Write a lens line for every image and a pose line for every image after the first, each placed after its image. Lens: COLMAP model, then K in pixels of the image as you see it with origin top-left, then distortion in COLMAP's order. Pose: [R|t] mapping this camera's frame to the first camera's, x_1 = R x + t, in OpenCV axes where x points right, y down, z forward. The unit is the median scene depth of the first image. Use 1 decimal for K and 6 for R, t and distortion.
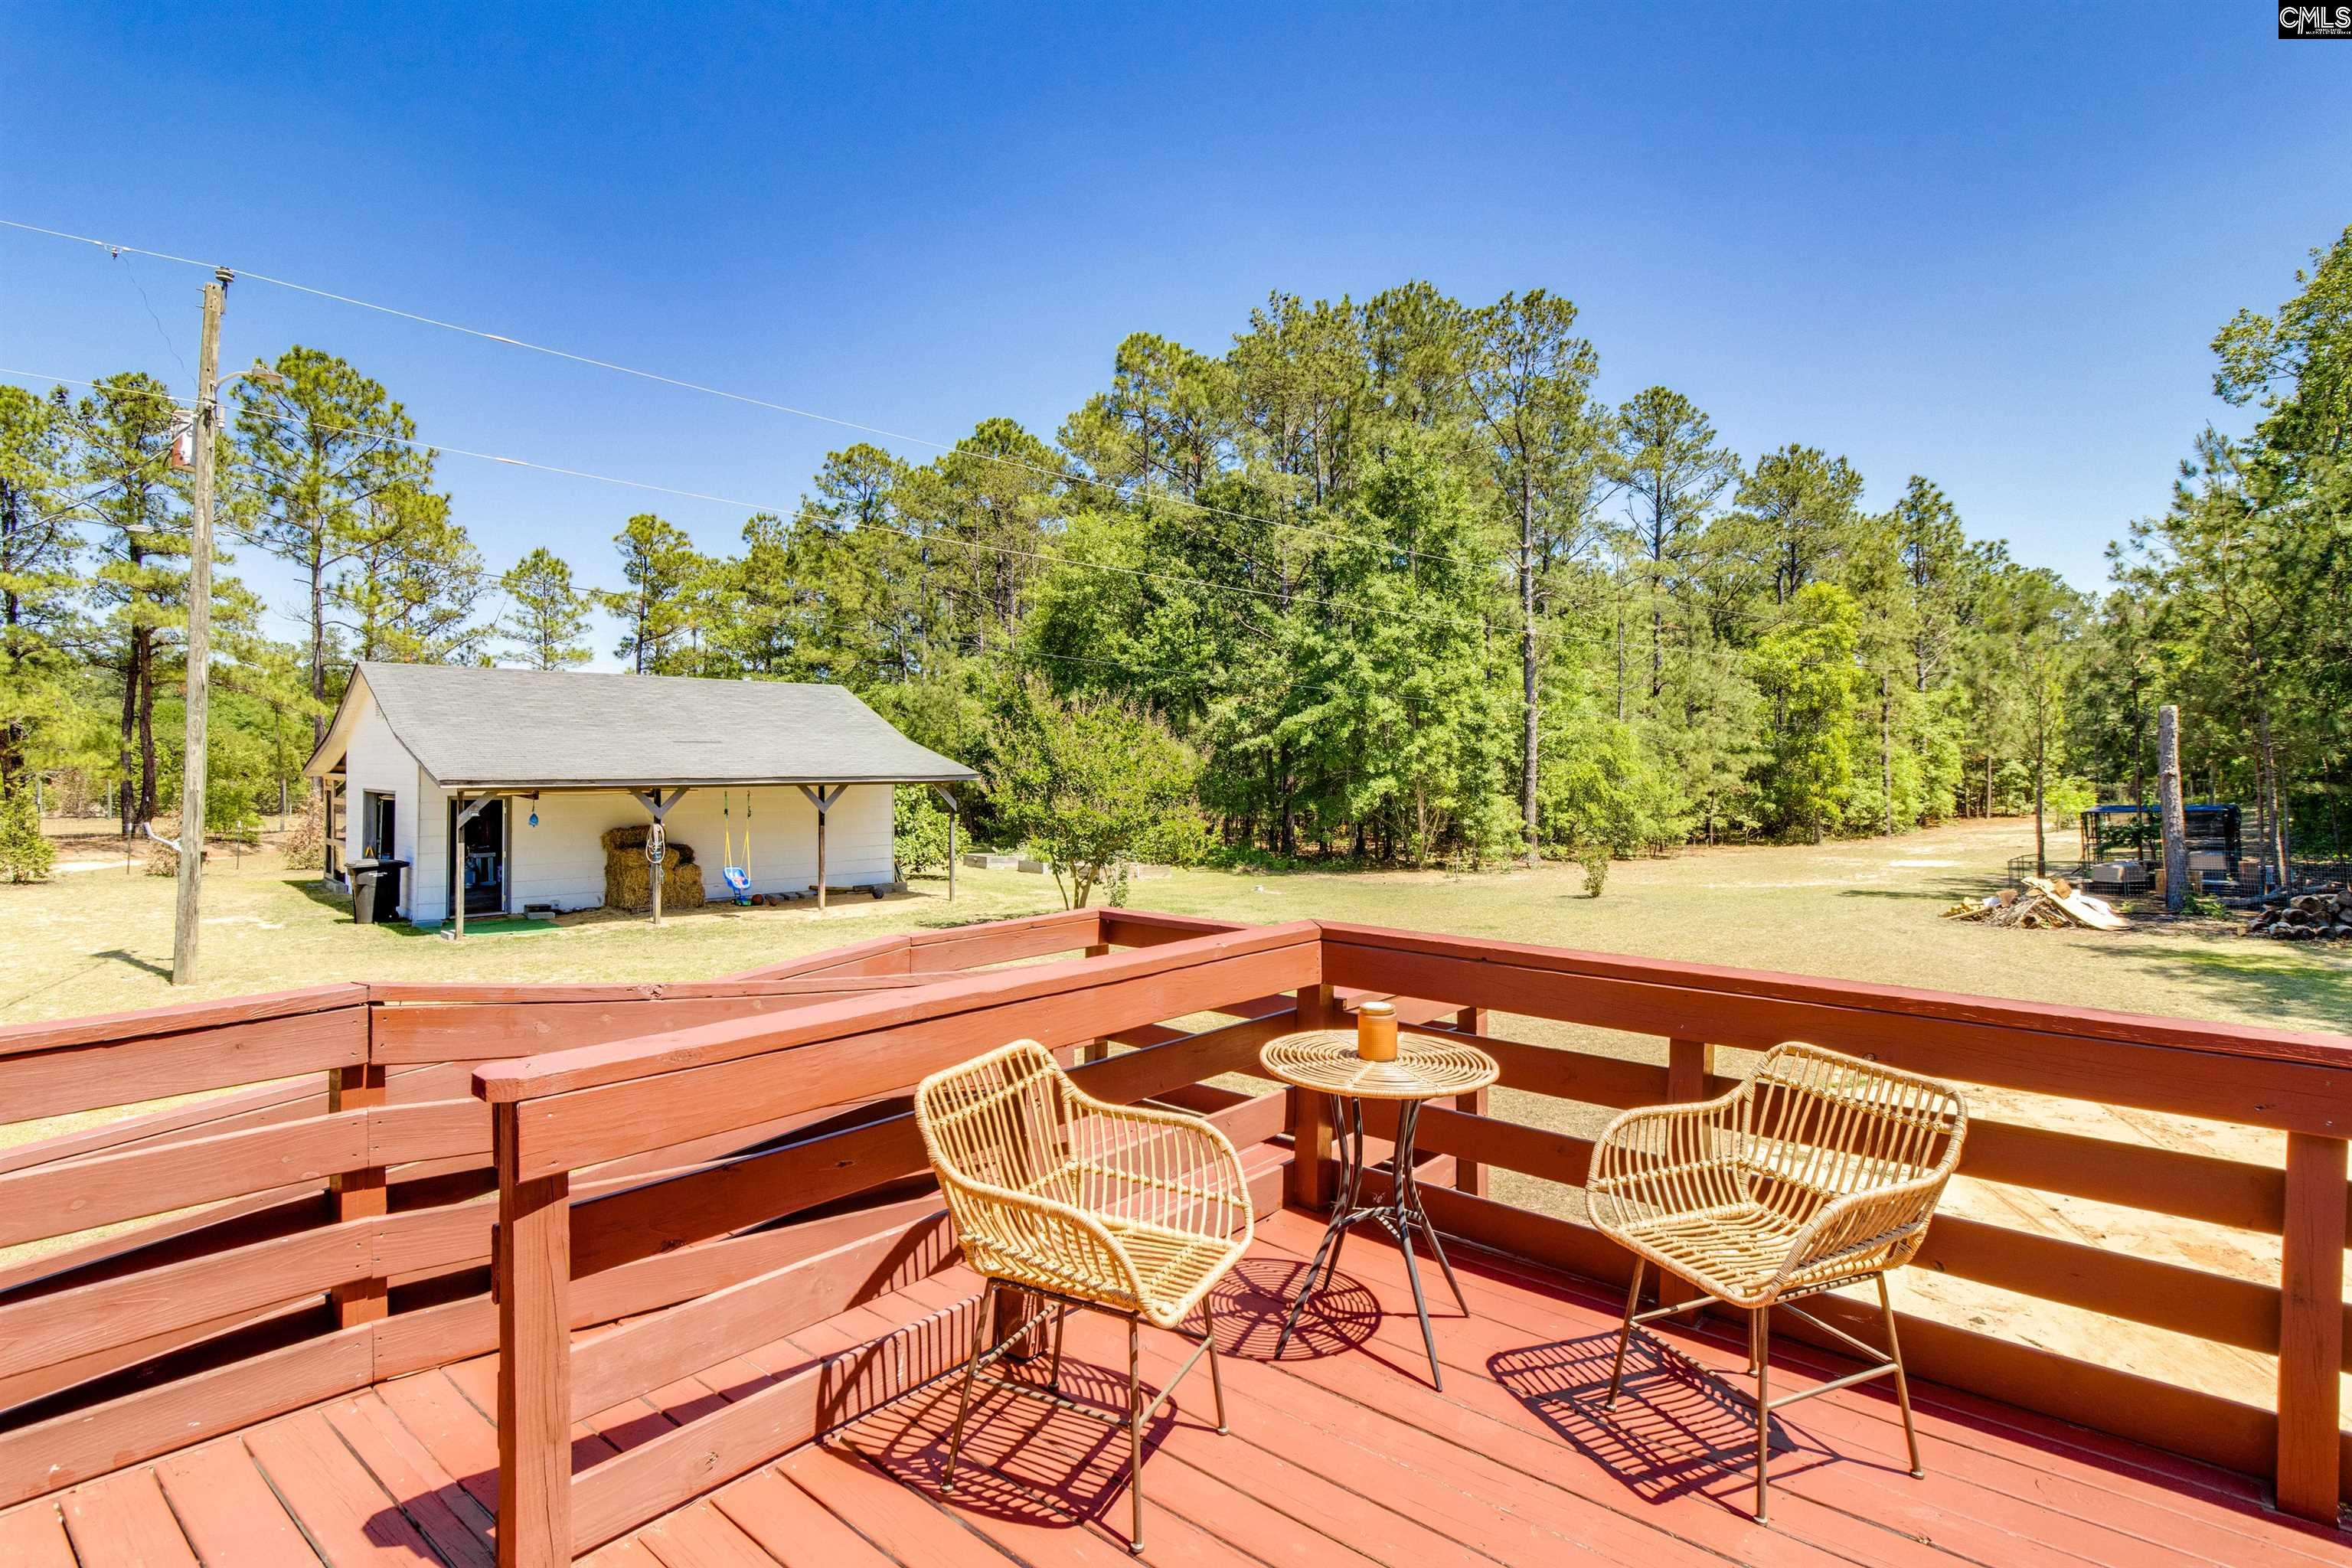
lens RADIAL K [[1196.8, 0, 1177.5], [0, 1196.8, 772.6], [0, 0, 1]] dist [0.005304, -0.001745]
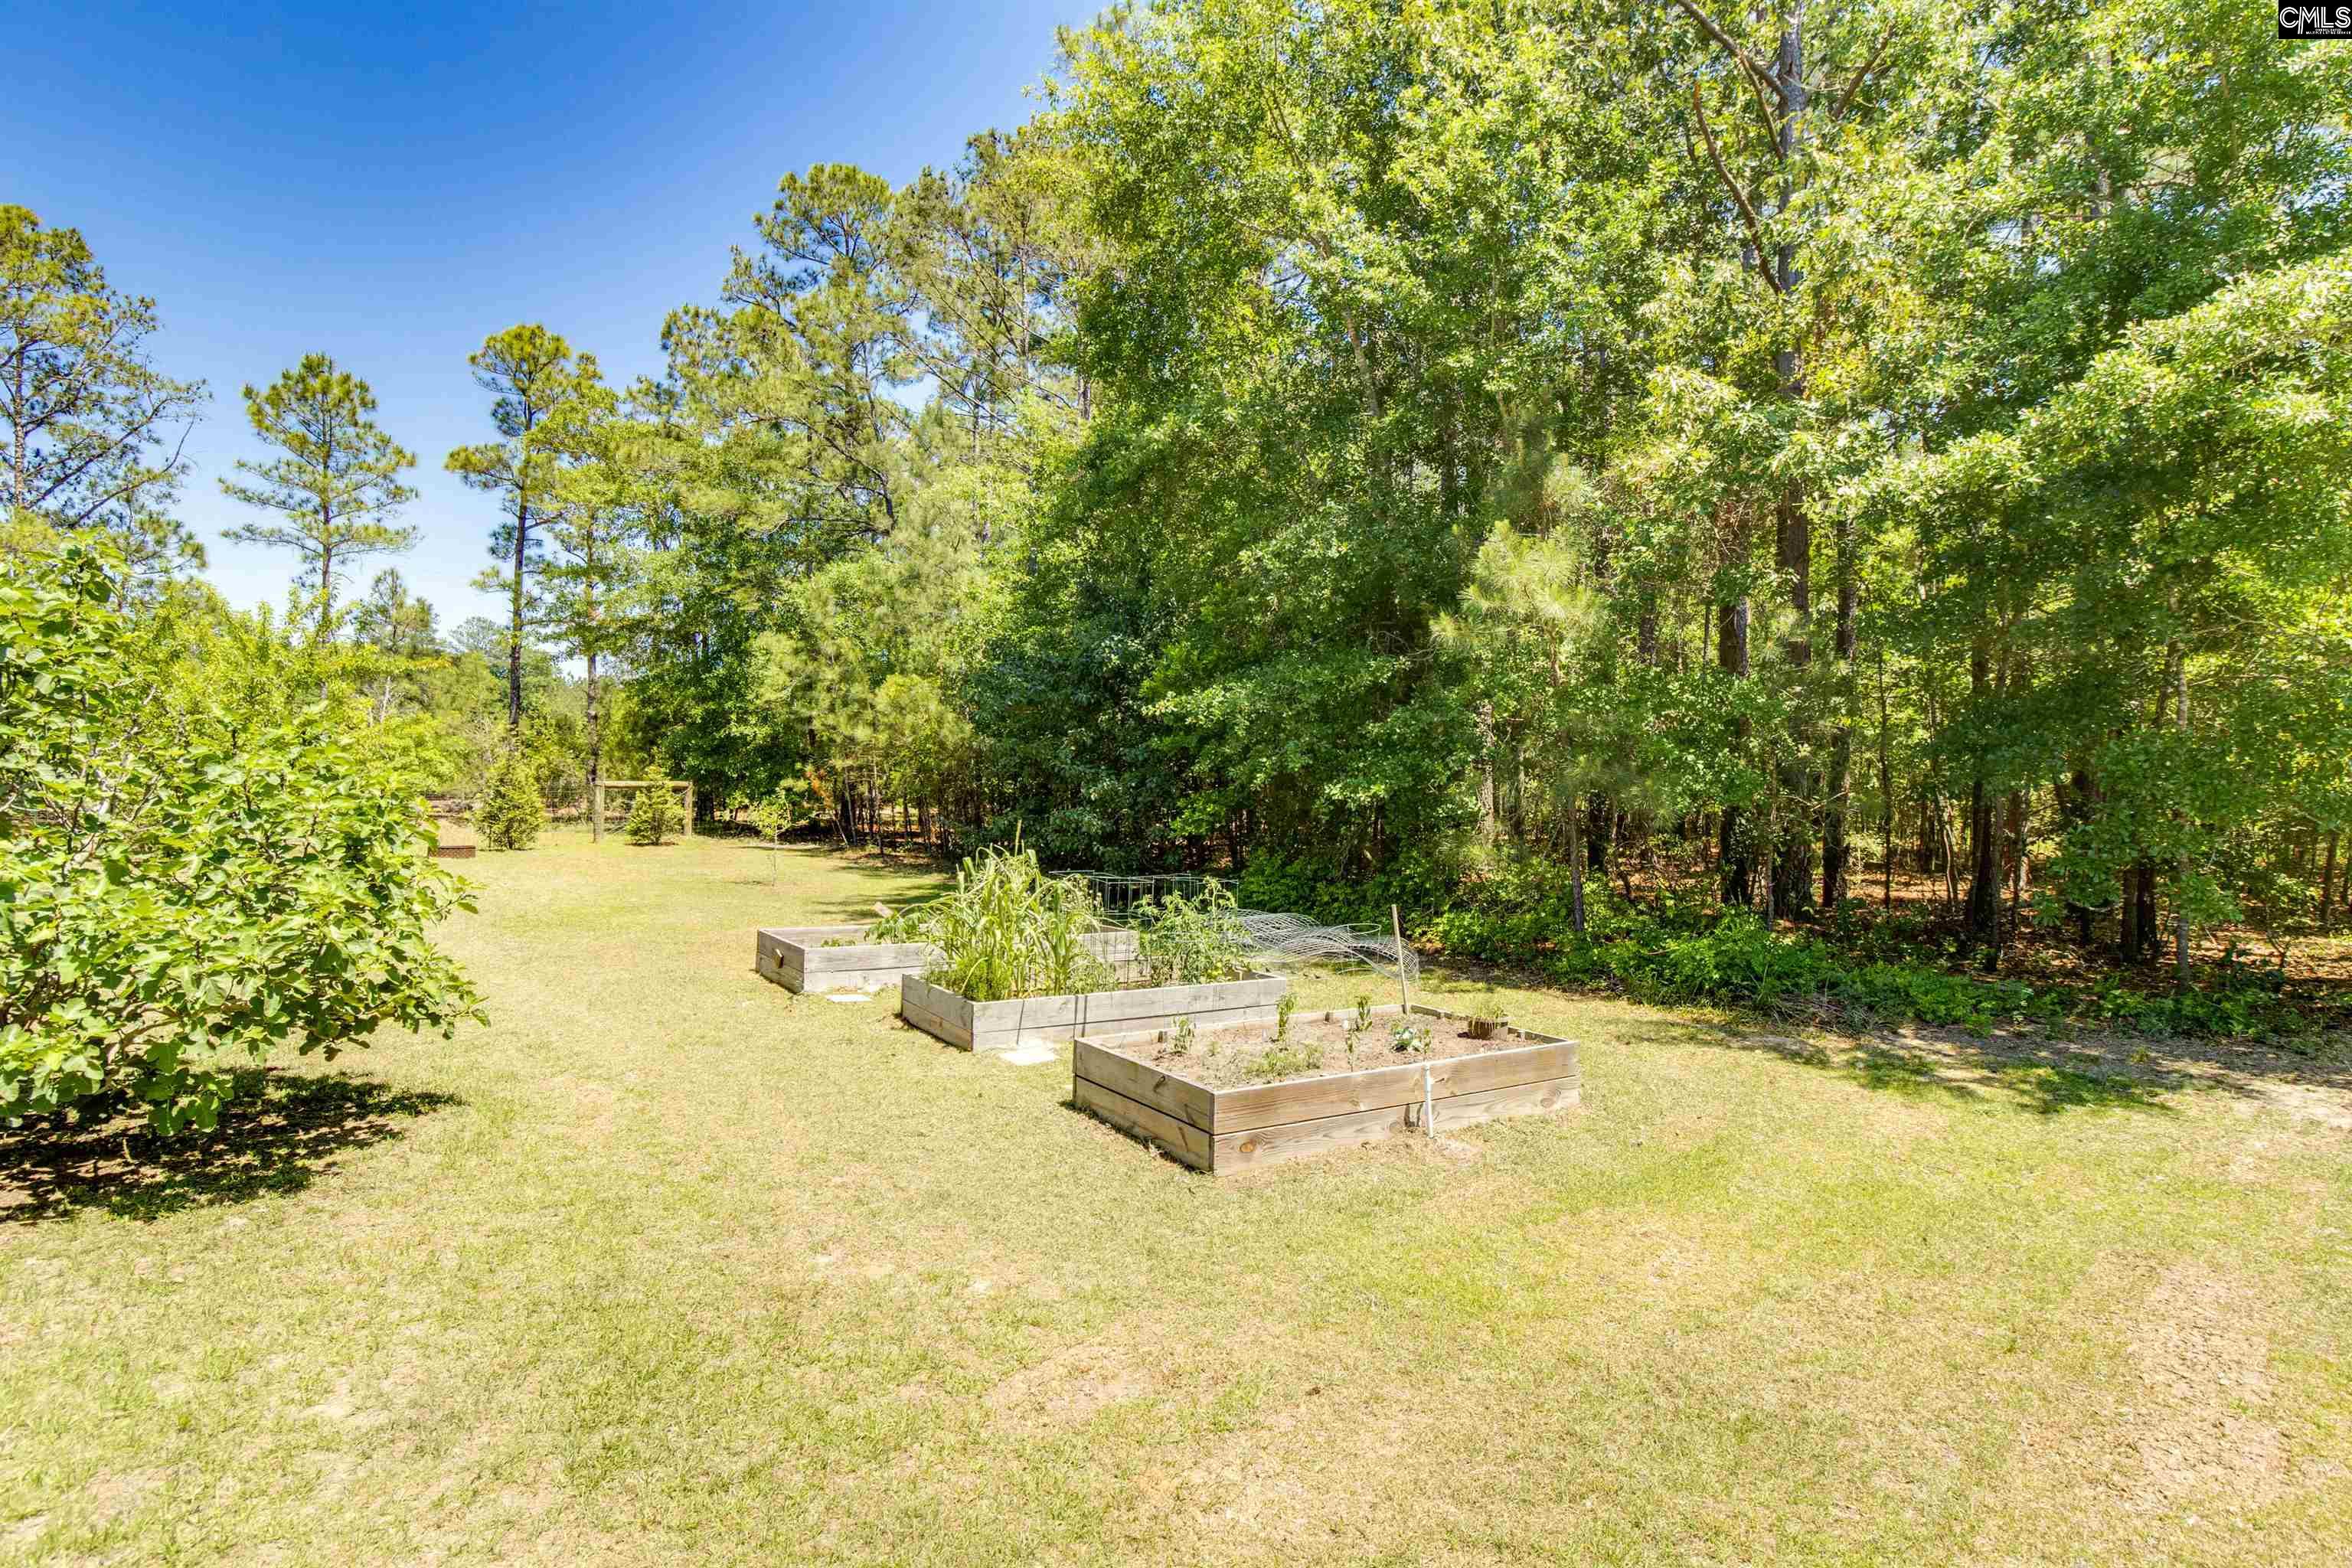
lens RADIAL K [[1309.4, 0, 1176.0], [0, 1309.4, 784.0], [0, 0, 1]] dist [0.000683, 0.000146]
pose [[0.990176, 0.010633, -0.139423, -0.017086], [-0.010186, 0.999940, 0.003917, 0.025132], [0.139456, -0.002459, 0.990225, 0.530243]]
